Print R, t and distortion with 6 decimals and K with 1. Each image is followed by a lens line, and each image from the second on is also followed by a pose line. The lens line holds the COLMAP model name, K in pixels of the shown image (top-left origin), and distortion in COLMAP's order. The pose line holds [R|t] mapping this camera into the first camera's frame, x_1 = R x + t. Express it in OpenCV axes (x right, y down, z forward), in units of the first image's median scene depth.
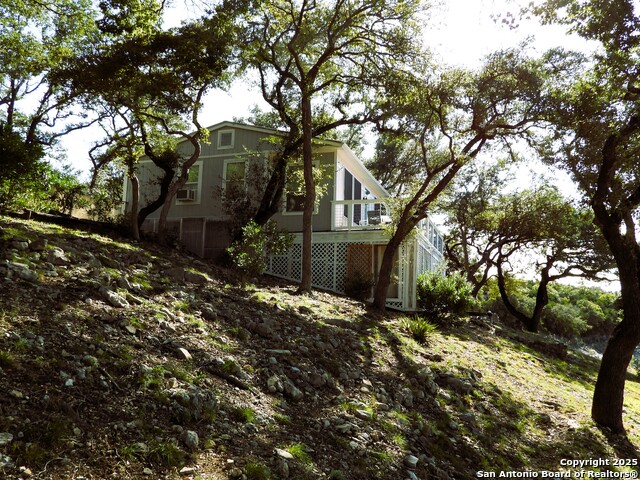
lens RADIAL K [[455.0, 0, 320.4], [0, 455.0, 238.8], [0, 0, 1]] dist [-0.022044, -0.002441]
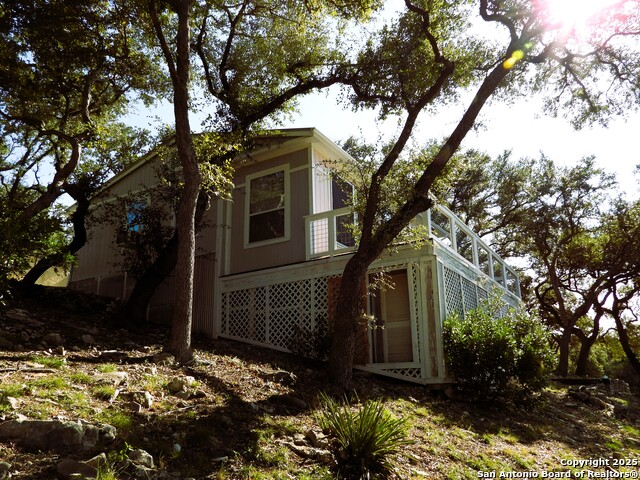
lens RADIAL K [[479.1, 0, 319.9], [0, 479.1, 240.9], [0, 0, 1]] dist [-0.010747, 0.000192]
pose [[0.980353, -0.104982, -0.166996, 0.137700], [0.079353, 0.984979, -0.153361, 0.051570], [0.180588, 0.137097, 0.973957, 0.299606]]
